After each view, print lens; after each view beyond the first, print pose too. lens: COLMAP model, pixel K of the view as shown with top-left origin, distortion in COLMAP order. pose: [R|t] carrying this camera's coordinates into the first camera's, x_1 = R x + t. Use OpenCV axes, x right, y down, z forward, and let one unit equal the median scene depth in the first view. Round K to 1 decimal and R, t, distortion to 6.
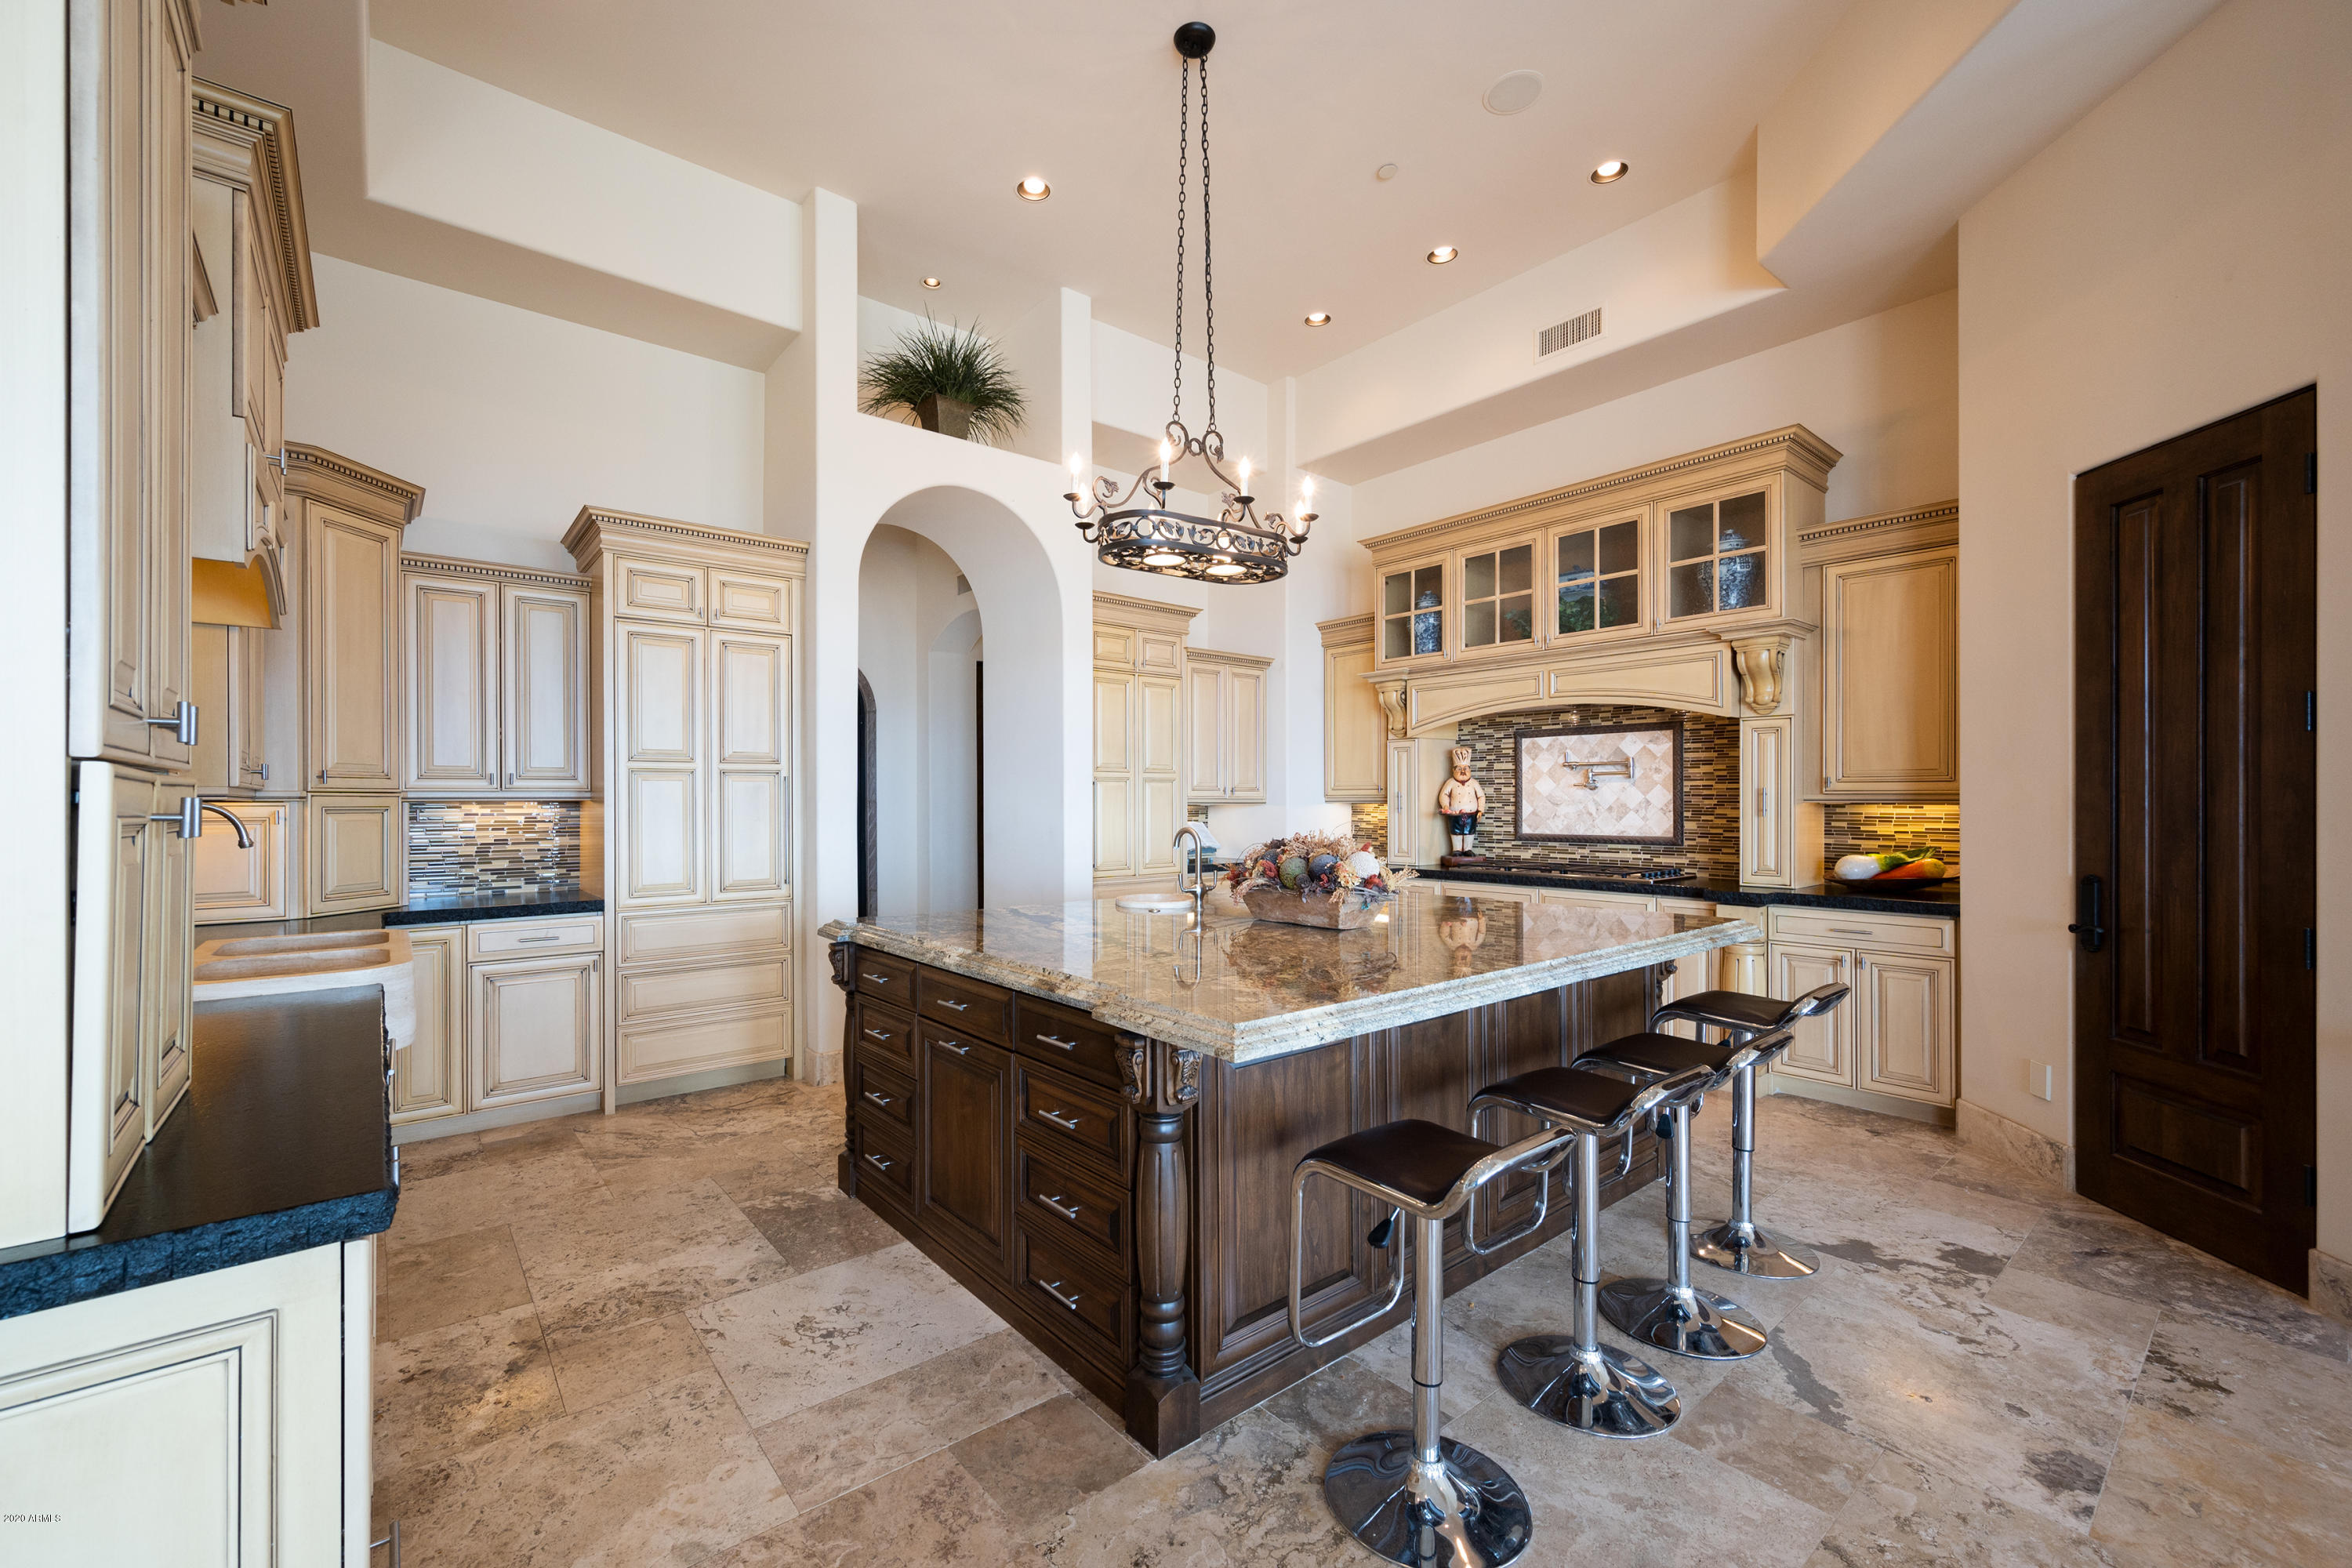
lens RADIAL K [[943.7, 0, 1175.9], [0, 943.7, 794.1], [0, 0, 1]] dist [0.002407, -0.000218]
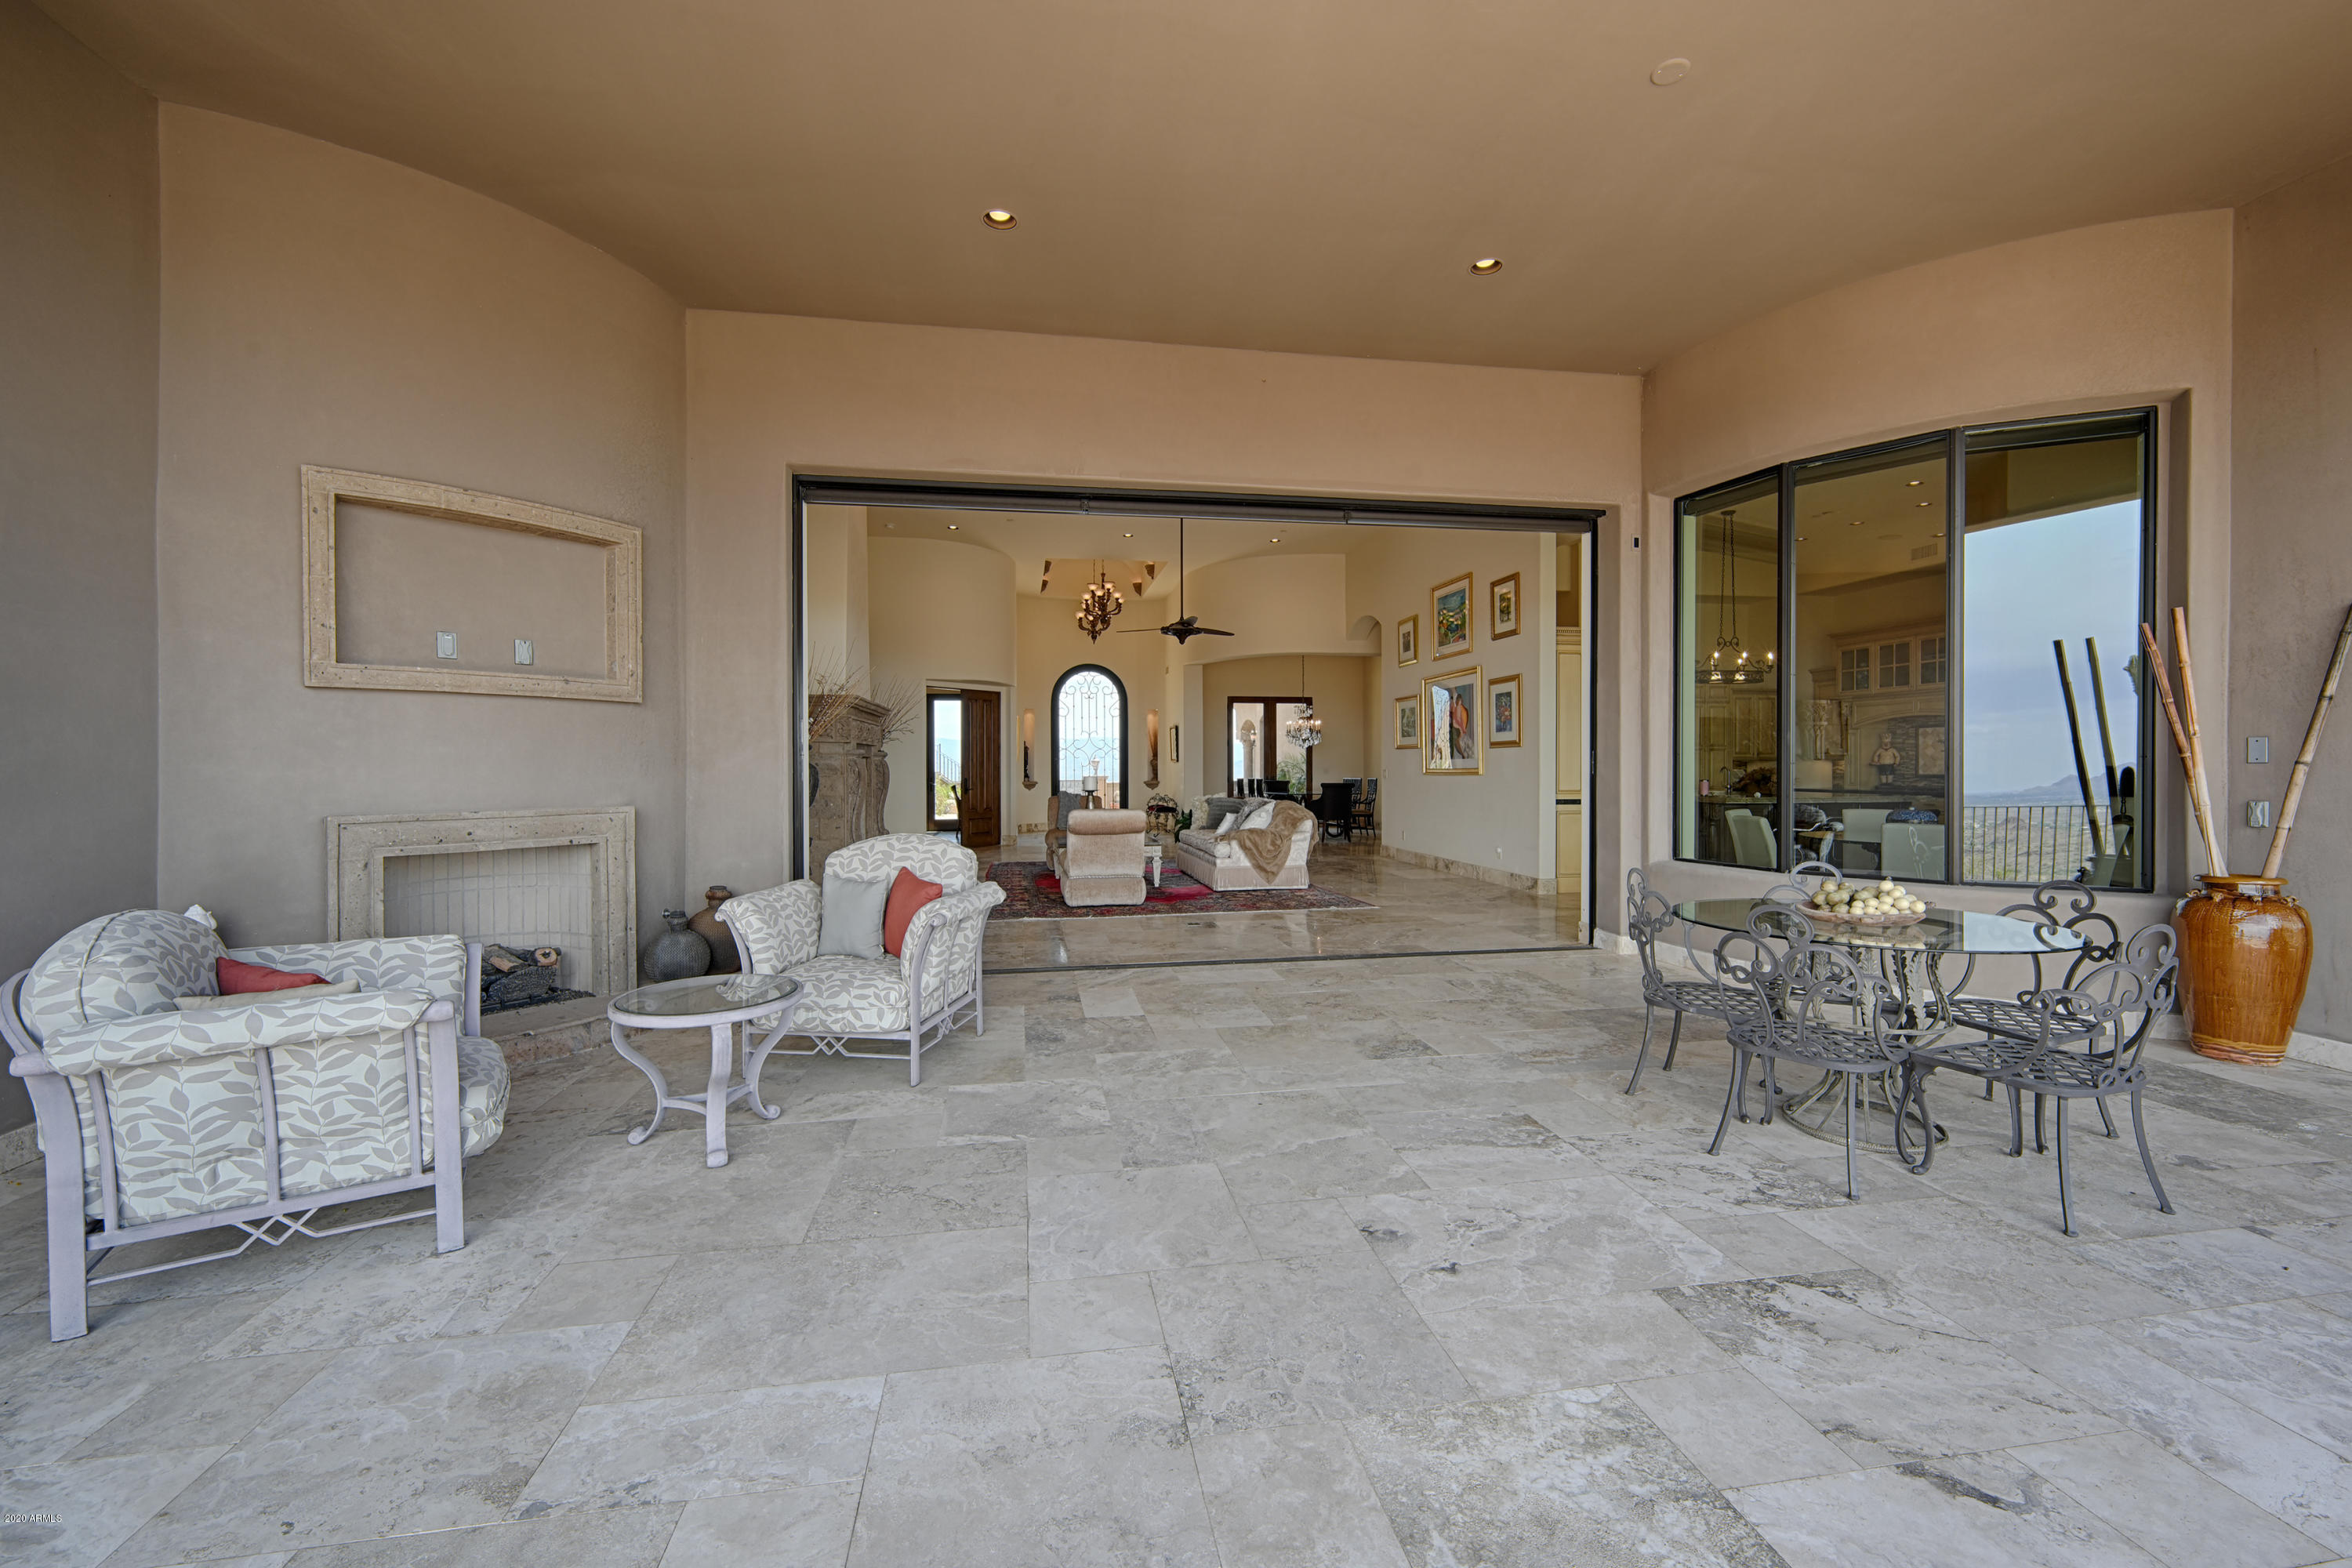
lens RADIAL K [[943.7, 0, 1188.0], [0, 943.7, 772.2], [0, 0, 1]] dist [0.002407, -0.000218]
pose [[0.852281, 0.010002, -0.522988, 0.098008], [-0.000044, 0.999819, 0.019048, -0.002258], [0.523084, -0.016211, 0.852127, -1.772258]]
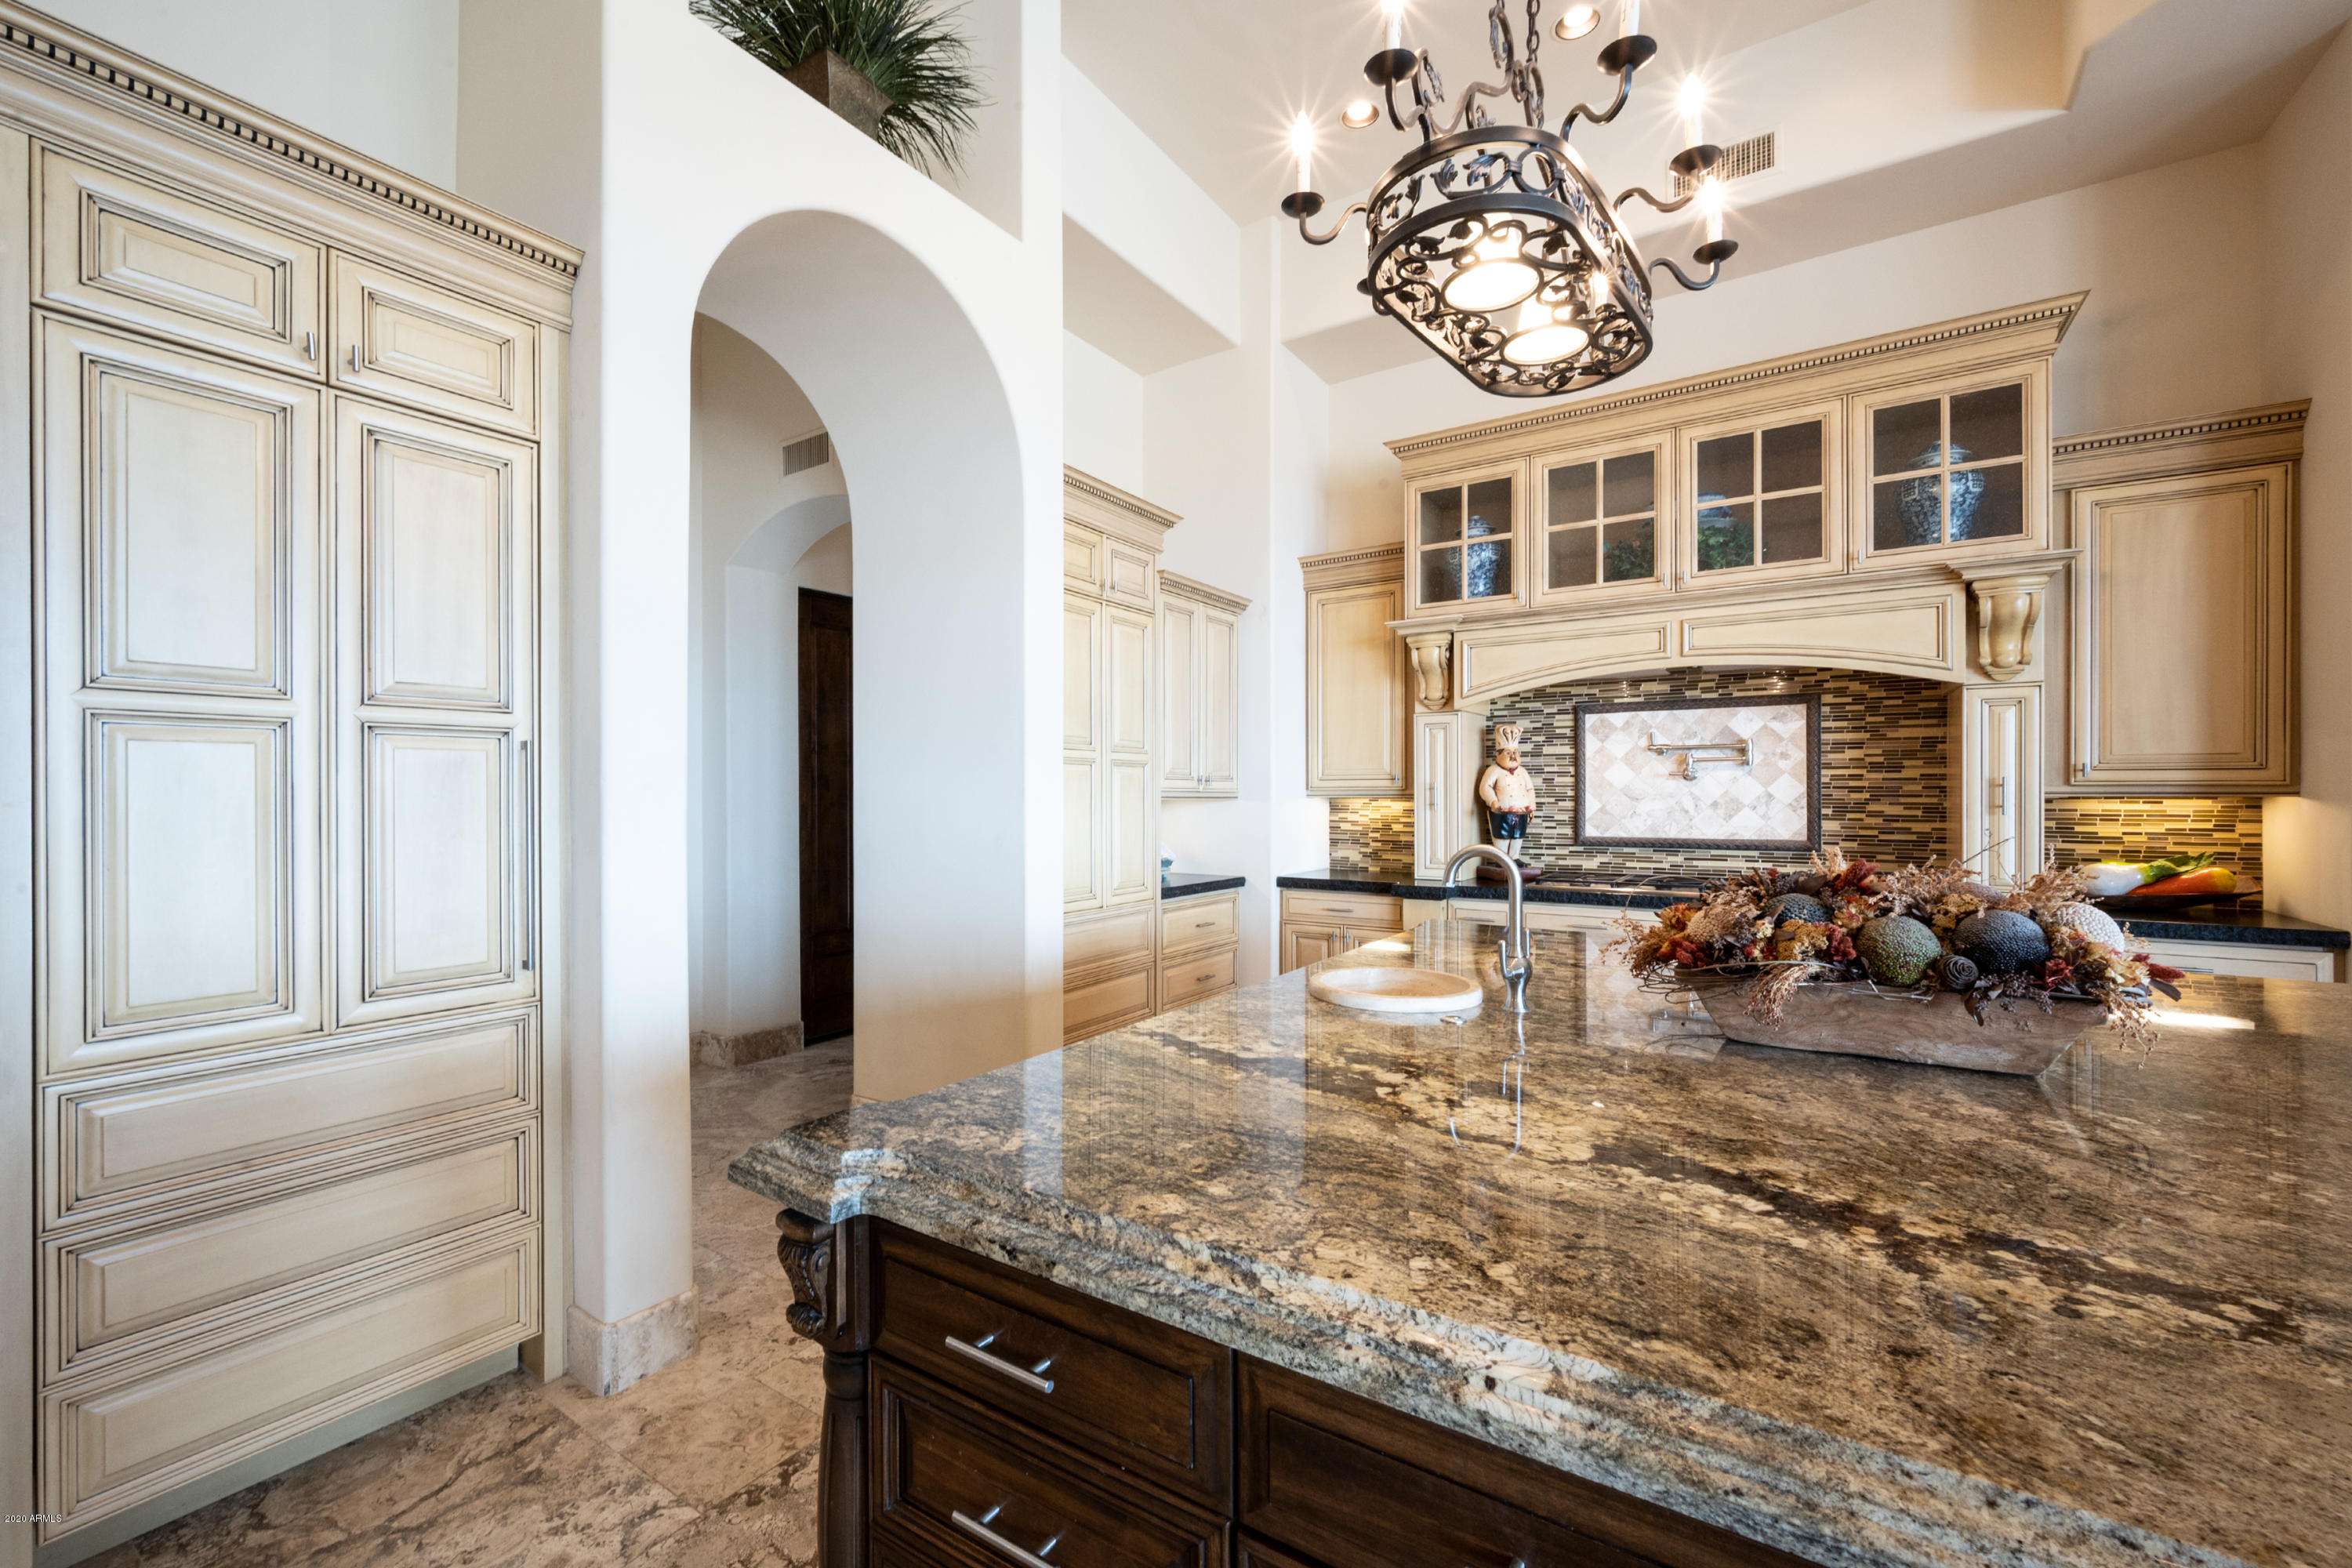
lens RADIAL K [[943.7, 0, 1168.8], [0, 943.7, 789.3], [0, 0, 1]] dist [0.002407, -0.000218]
pose [[0.960675, 0.002006, 0.277667, -0.200916], [-0.002082, 0.999998, -0.000021, 0.004006], [-0.277667, -0.000558, 0.960677, 0.390236]]
